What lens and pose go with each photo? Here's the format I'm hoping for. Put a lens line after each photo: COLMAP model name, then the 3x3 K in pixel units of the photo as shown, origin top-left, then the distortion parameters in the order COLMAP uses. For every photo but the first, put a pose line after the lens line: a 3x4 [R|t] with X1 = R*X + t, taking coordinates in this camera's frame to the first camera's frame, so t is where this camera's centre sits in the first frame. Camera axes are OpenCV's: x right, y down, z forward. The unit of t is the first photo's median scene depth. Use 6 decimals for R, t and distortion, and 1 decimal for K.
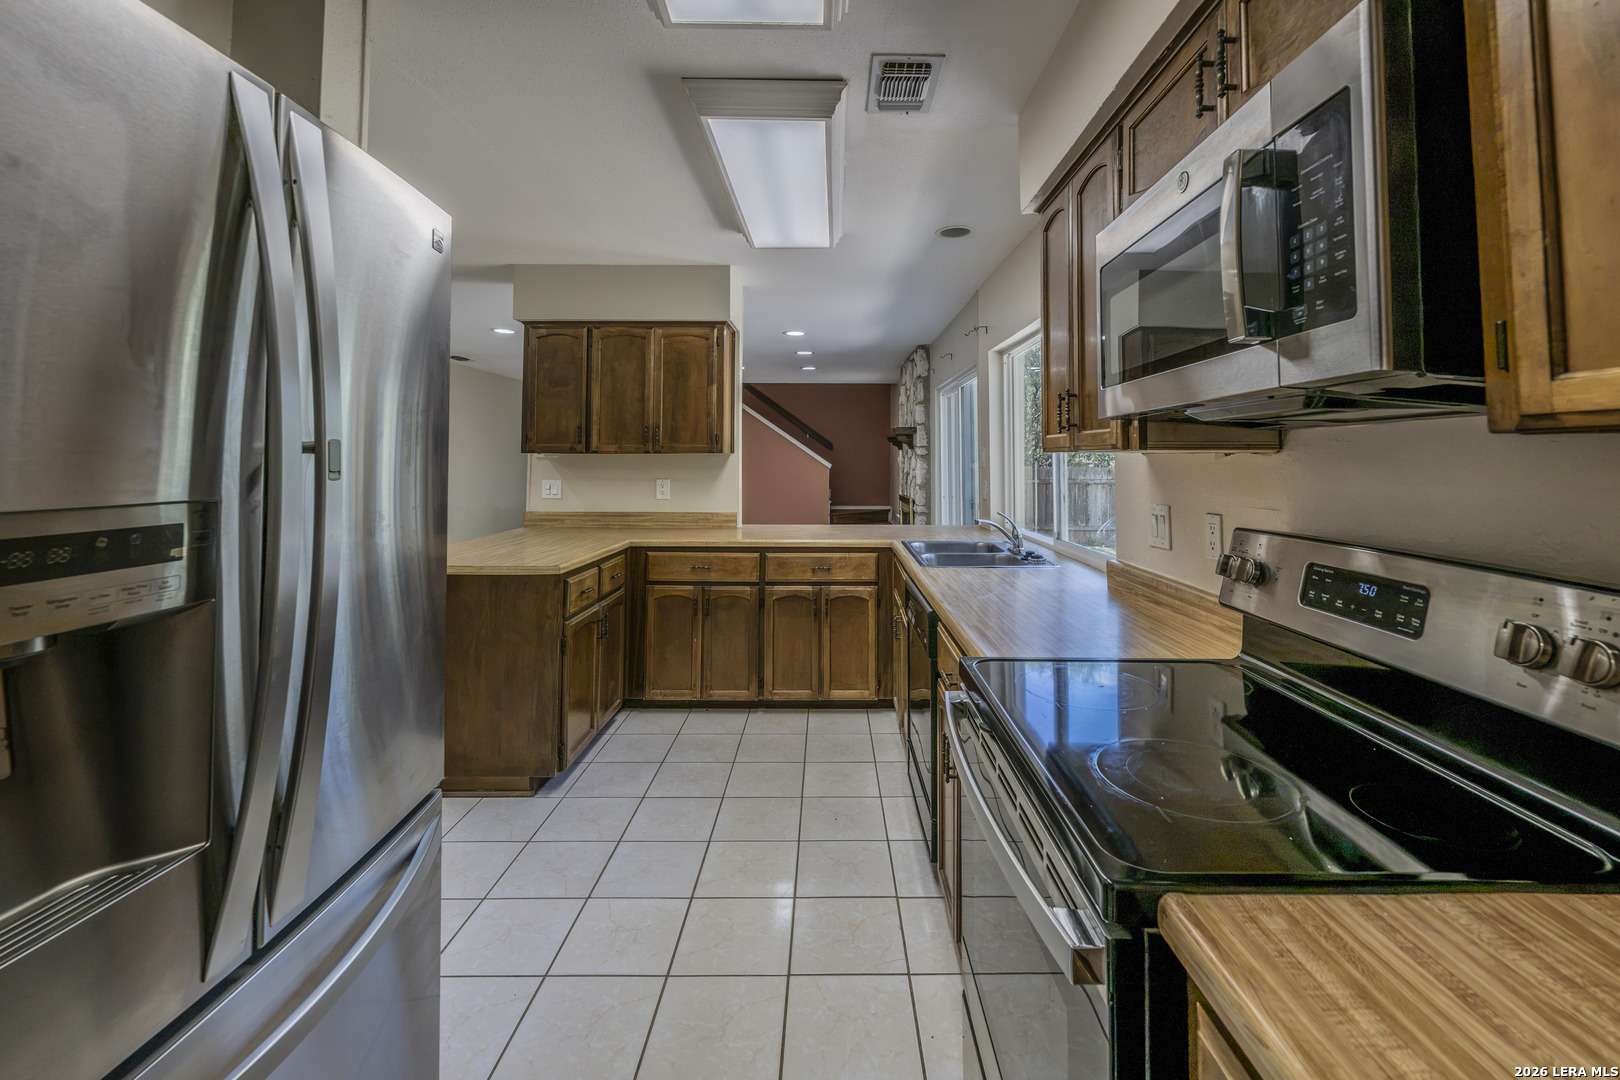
lens RADIAL K [[658.2, 0, 850.1], [0, 658.2, 471.7], [0, 0, 1]] dist [0.000983, 0.001792]
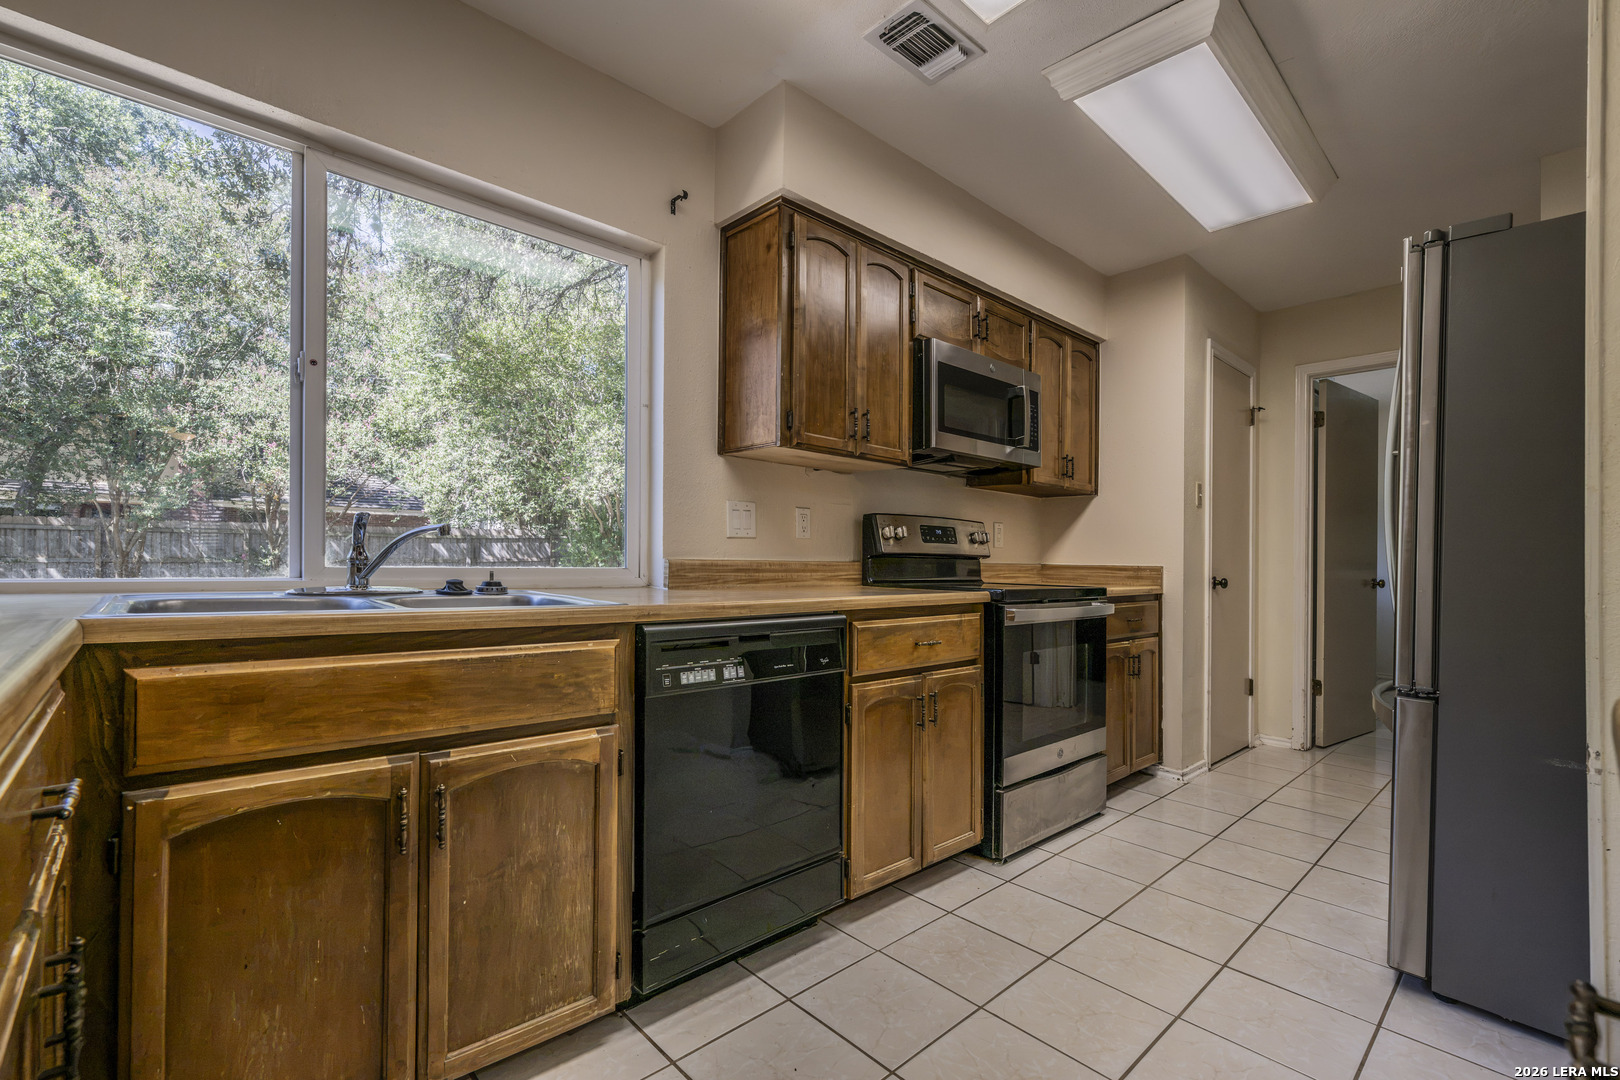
lens RADIAL K [[717.4, 0, 819.8], [0, 717.4, 553.6], [0, 0, 1]] dist [-0.020531, 0.001413]
pose [[-0.656081, -0.012131, 0.754593, -0.318412], [-0.011584, 0.999915, 0.006003, 0.071823], [-0.754602, -0.004803, -0.656166, 0.930743]]
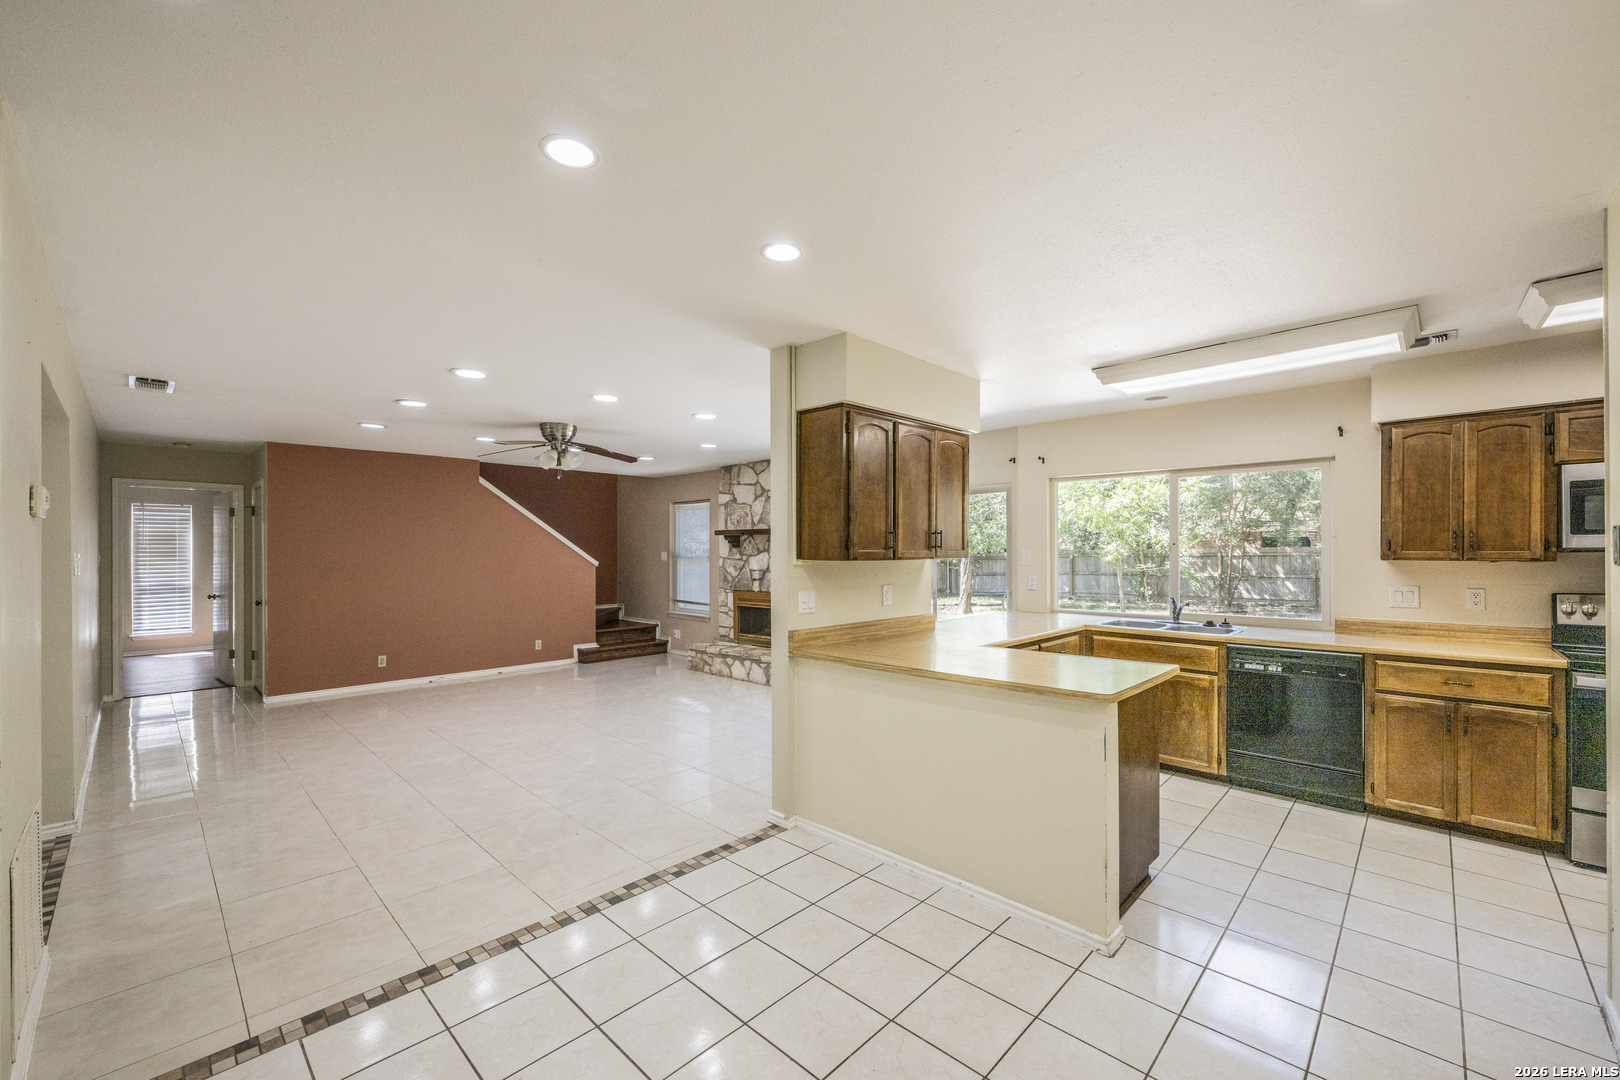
lens RADIAL K [[658.2, 0, 822.8], [0, 658.2, 551.7], [0, 0, 1]] dist [0.000983, 0.001792]
pose [[0.707487, -0.004983, 0.706709, -1.171269], [0.015014, 0.999855, -0.007981, -0.034892], [-0.706567, 0.016257, 0.707459, 0.436760]]
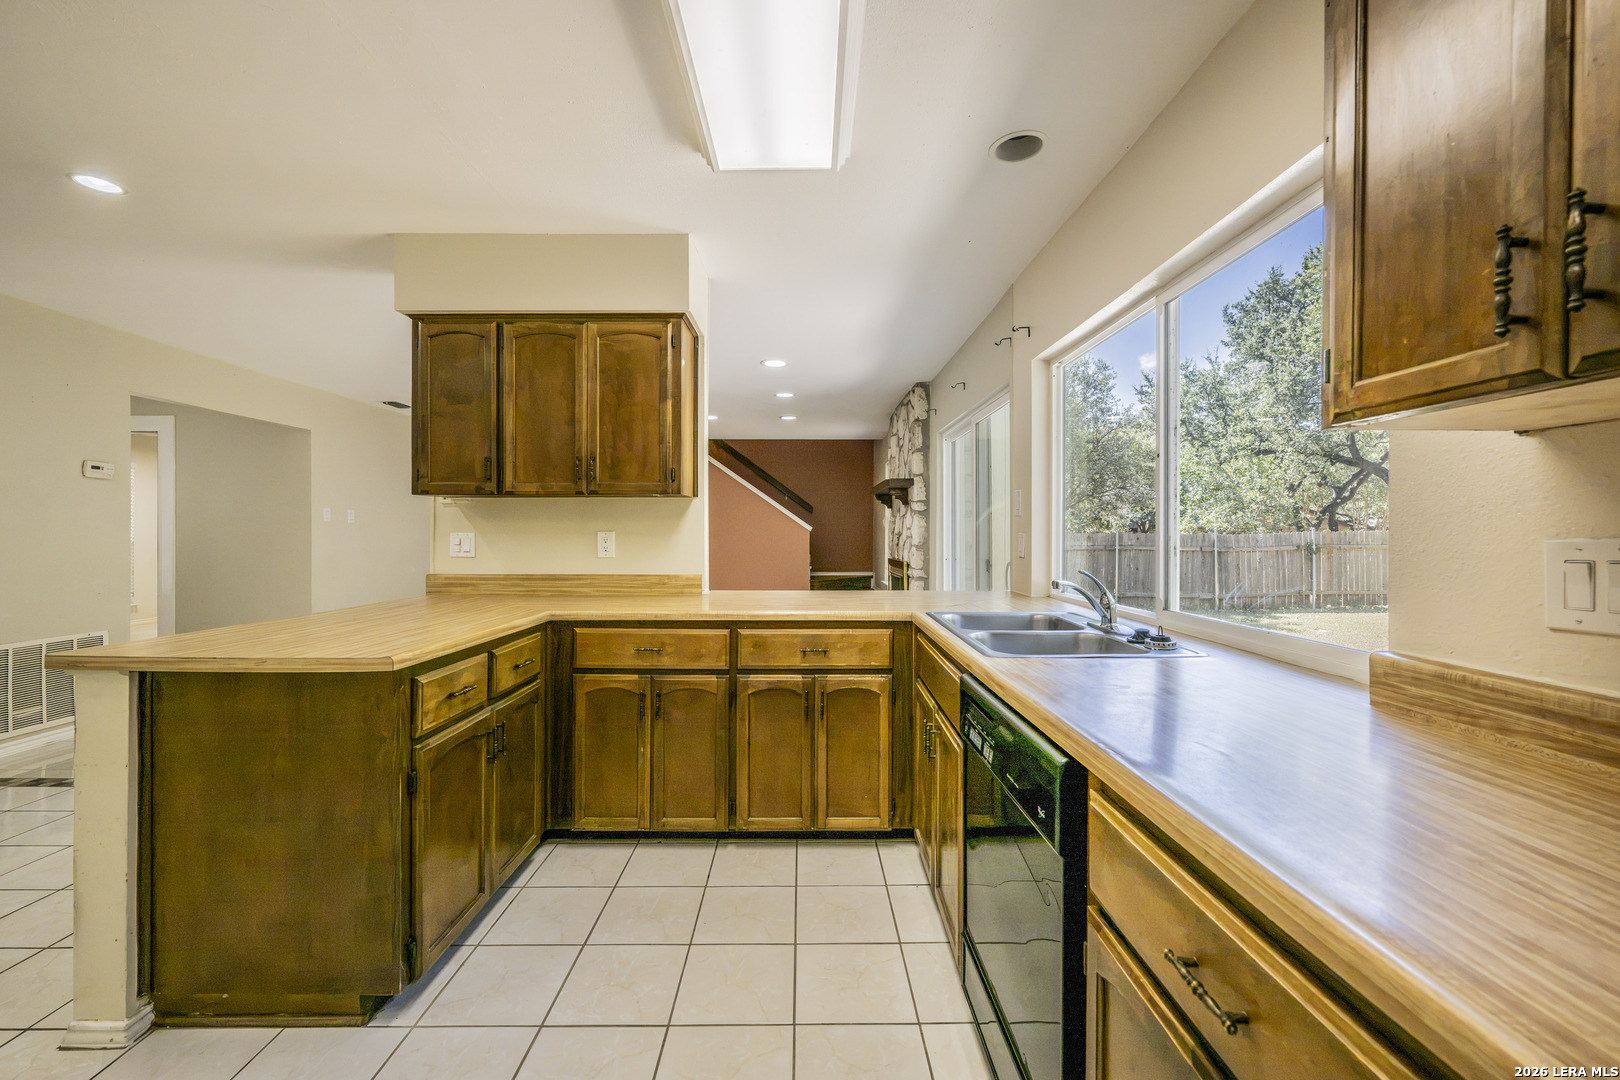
lens RADIAL K [[658.2, 0, 809.0], [0, 658.2, 532.0], [0, 0, 1]] dist [0.000983, 0.001792]
pose [[0.999649, -0.003872, -0.026227, -0.030403], [0.003598, 0.999939, -0.010489, 0.024009], [0.026266, 0.010391, 0.999601, 0.270990]]
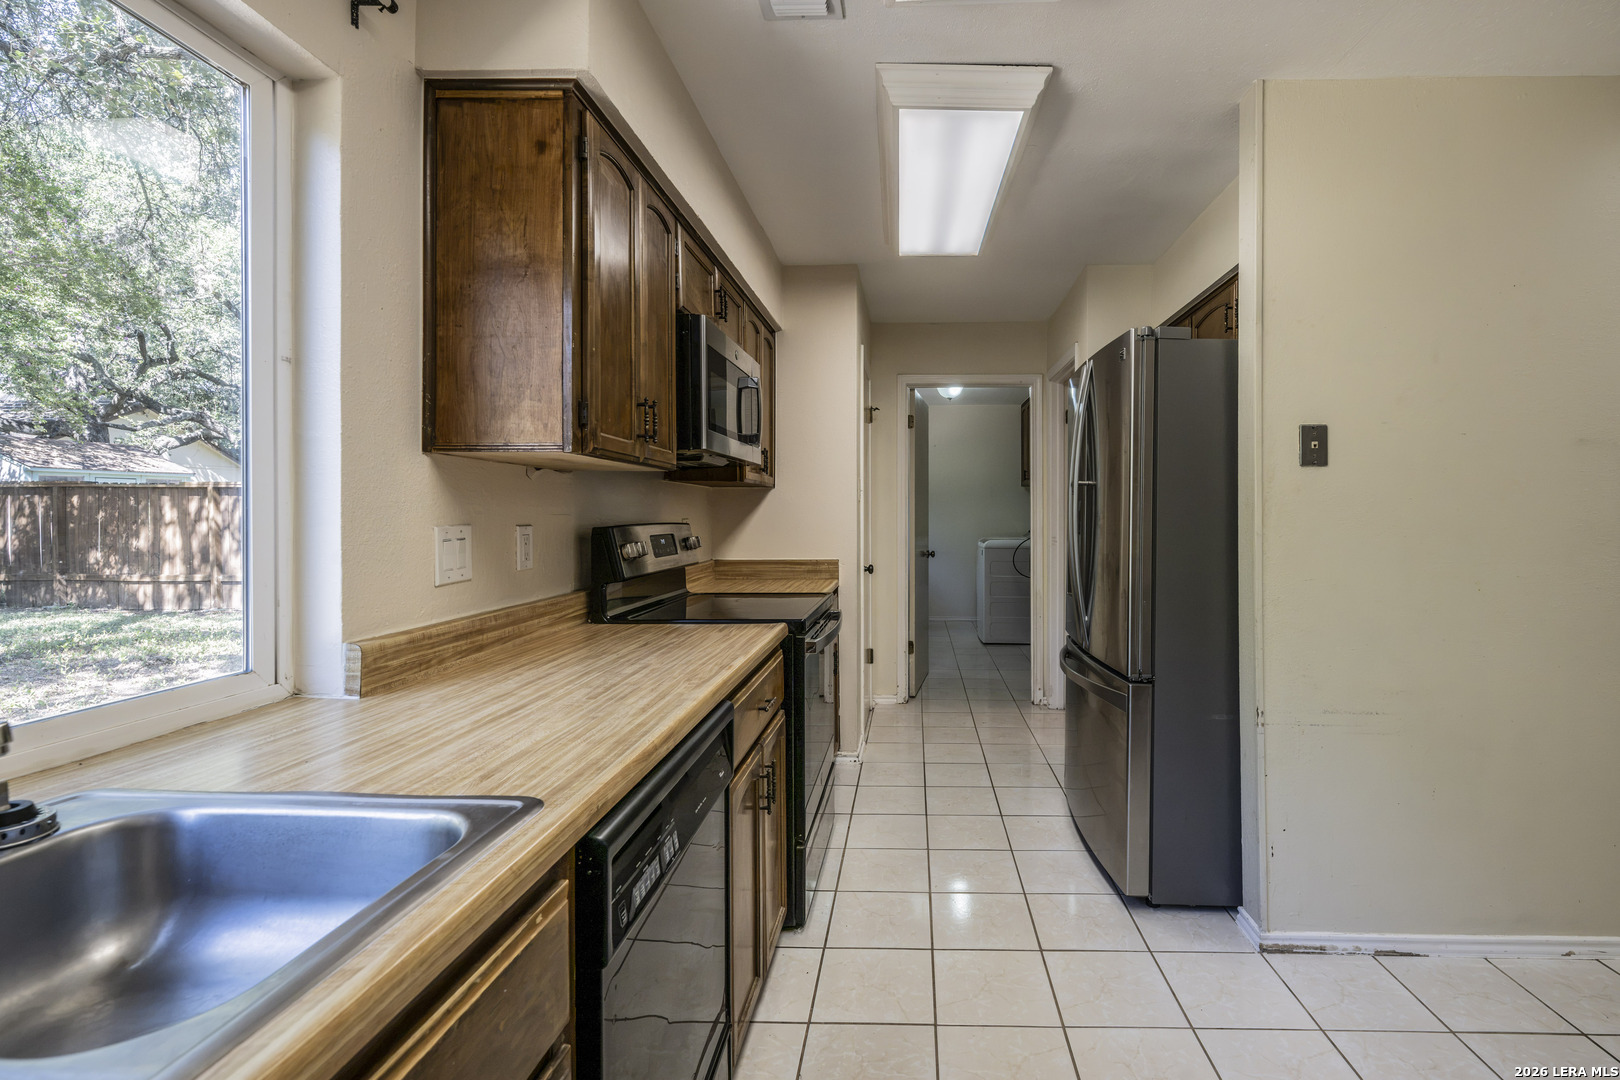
lens RADIAL K [[717.4, 0, 895.8], [0, 717.4, 499.3], [0, 0, 1]] dist [-0.020531, 0.001413]
pose [[-0.998672, -0.010681, 0.050401, -0.033527], [-0.010868, 0.999935, -0.003451, 0.008788], [-0.050361, -0.003994, -0.998723, 0.952493]]
